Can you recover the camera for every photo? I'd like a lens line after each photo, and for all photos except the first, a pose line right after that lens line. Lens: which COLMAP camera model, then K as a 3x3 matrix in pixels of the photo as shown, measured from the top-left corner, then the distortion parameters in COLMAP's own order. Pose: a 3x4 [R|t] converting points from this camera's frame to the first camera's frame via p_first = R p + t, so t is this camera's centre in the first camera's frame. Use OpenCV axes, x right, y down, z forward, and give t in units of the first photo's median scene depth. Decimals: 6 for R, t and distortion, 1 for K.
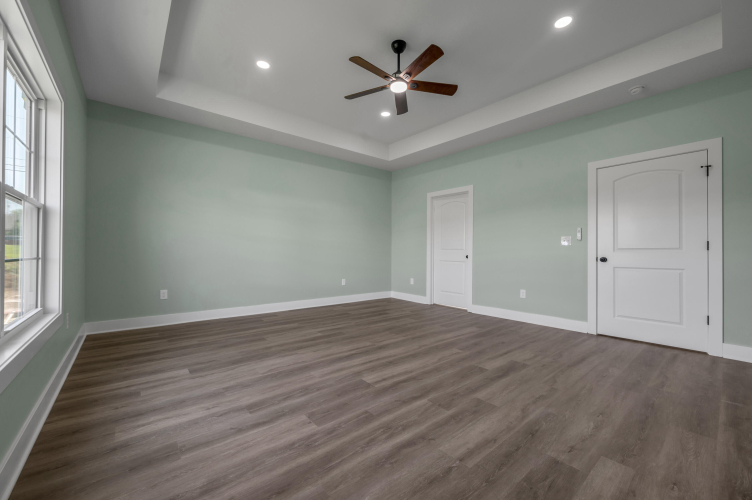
lens RADIAL K [[305.4, 0, 375.6], [0, 305.4, 249.8], [0, 0, 1]] dist [-0.000159, 0.000101]
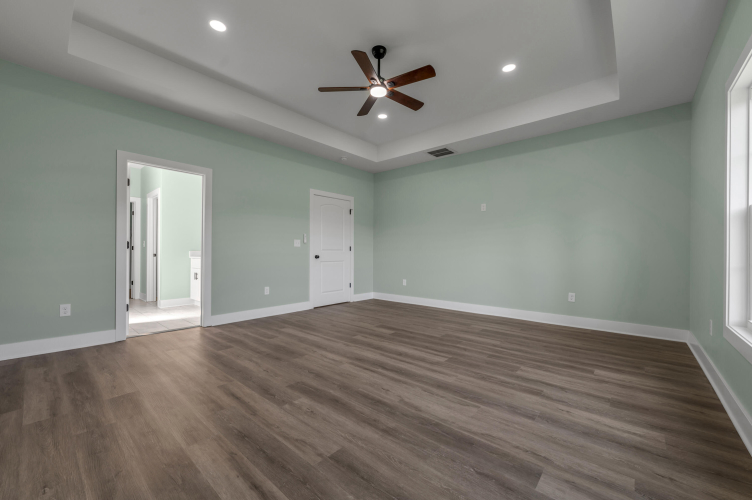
lens RADIAL K [[305.4, 0, 374.3], [0, 305.4, 251.4], [0, 0, 1]] dist [-0.000159, 0.000101]
pose [[-0.178981, -0.004594, 0.983842, -1.182051], [-0.013401, 0.999908, 0.002231, -0.003023], [-0.983761, -0.012785, -0.179026, 1.508490]]
